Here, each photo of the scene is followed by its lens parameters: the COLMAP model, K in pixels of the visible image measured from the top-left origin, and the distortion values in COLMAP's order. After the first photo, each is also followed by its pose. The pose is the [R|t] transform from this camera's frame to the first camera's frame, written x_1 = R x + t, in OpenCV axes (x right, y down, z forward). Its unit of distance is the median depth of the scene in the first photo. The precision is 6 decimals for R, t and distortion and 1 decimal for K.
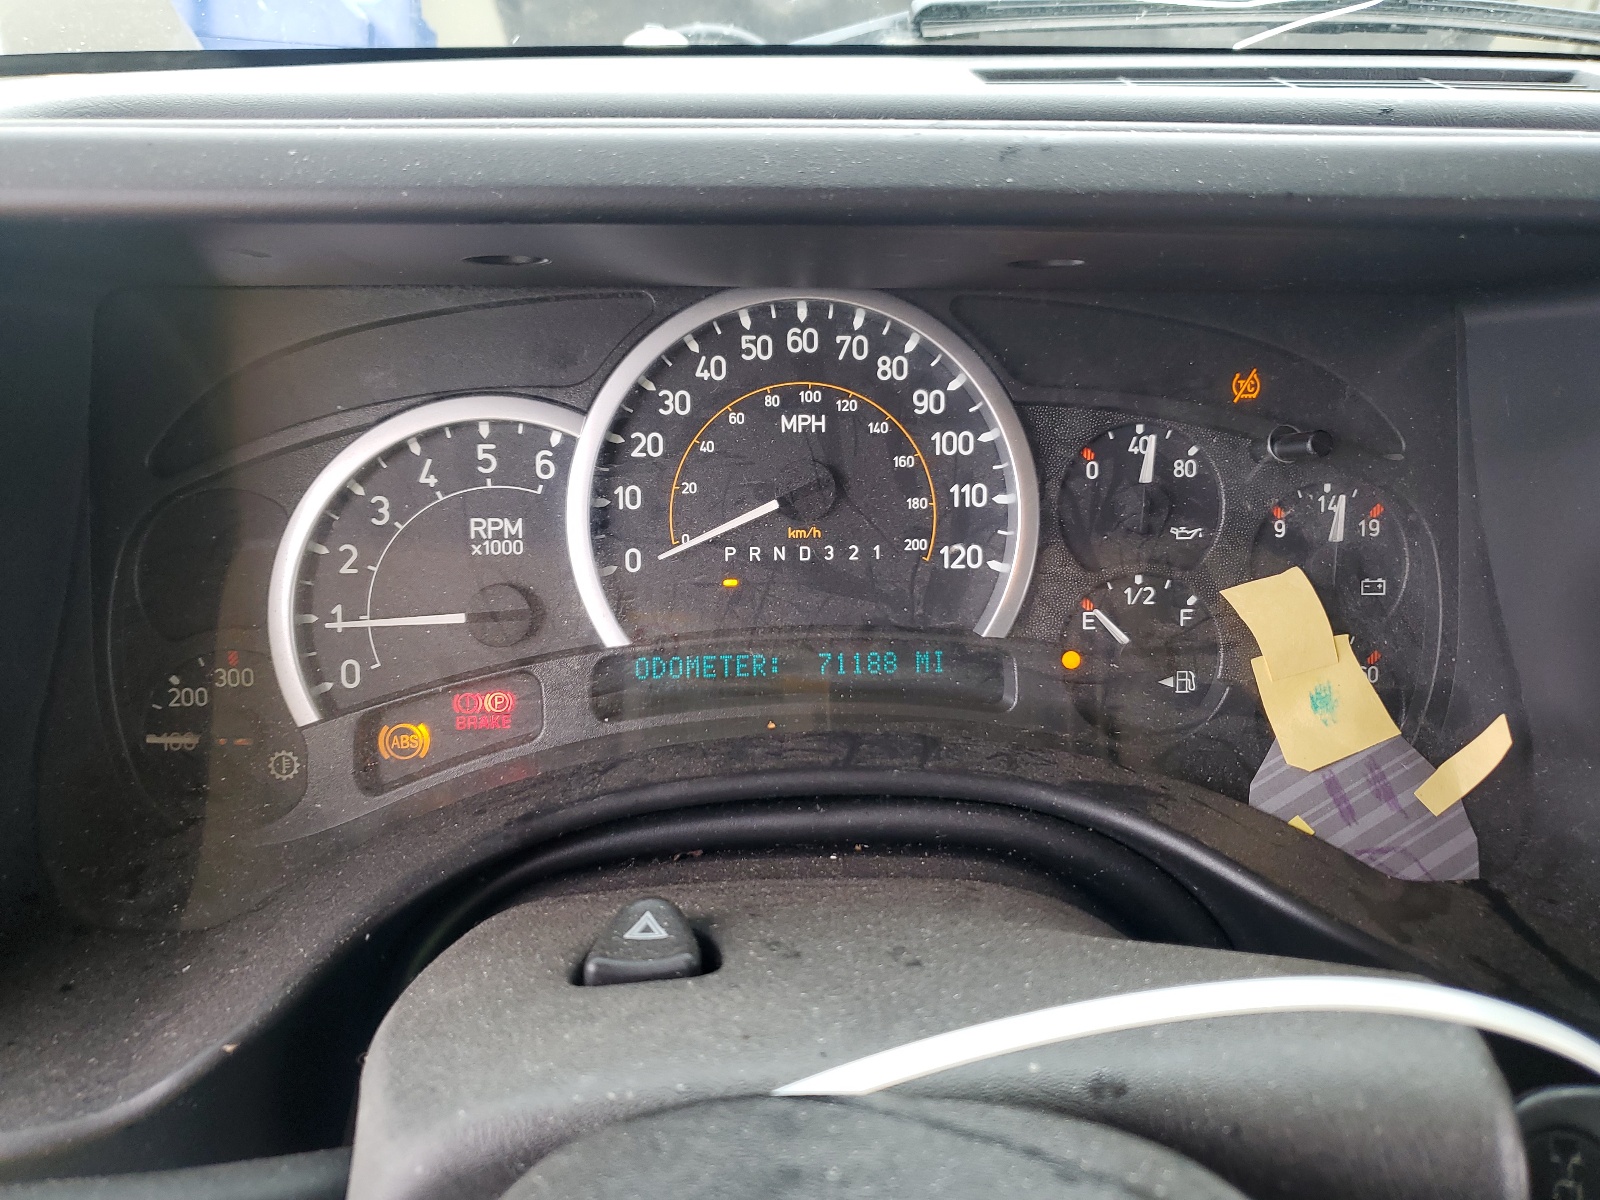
lens RADIAL K [[1202.1, 0, 801.0], [0, 1202.1, 603.8], [0, 0, 1]] dist [0.009813, -0.001860]
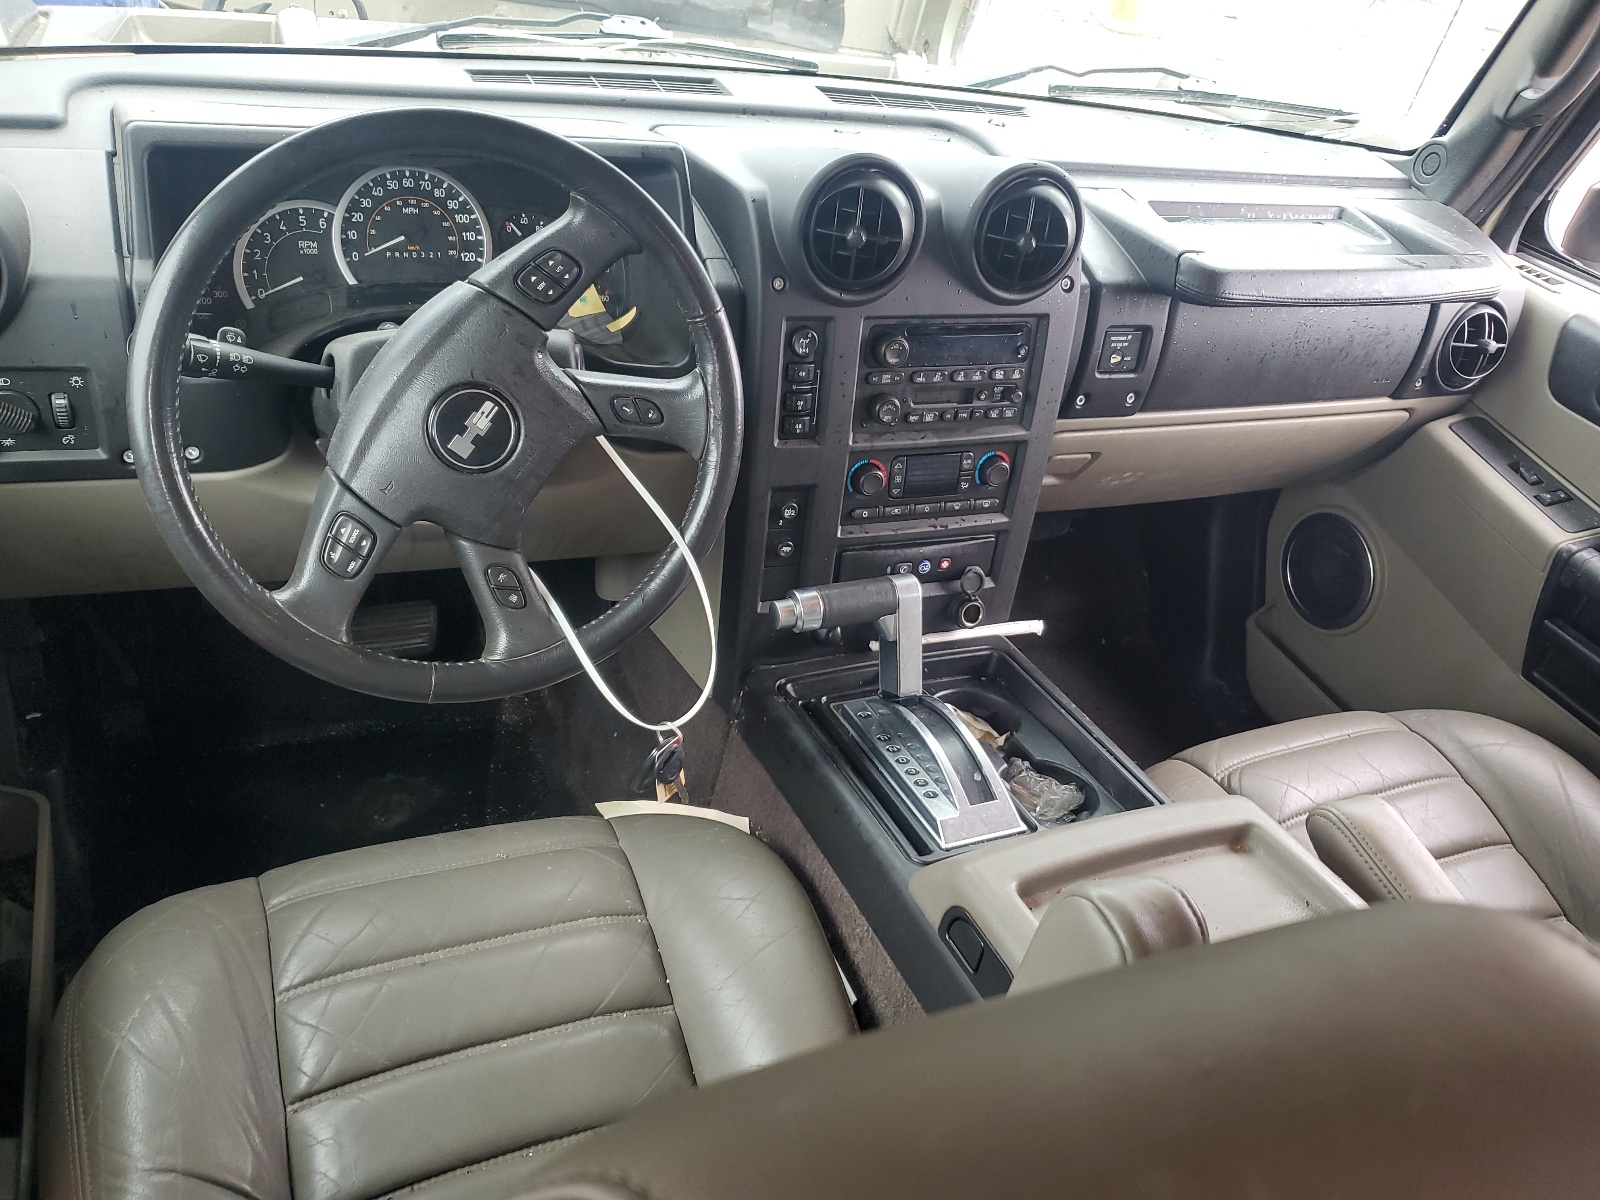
lens RADIAL K [[1202.1, 0, 815.3], [0, 1202.1, 586.5], [0, 0, 1]] dist [0.009813, -0.001860]
pose [[0.944248, -0.078752, 0.319679, -0.081423], [0.019773, 0.982783, 0.183702, 0.249388], [-0.328642, -0.167139, 0.929548, -2.369790]]
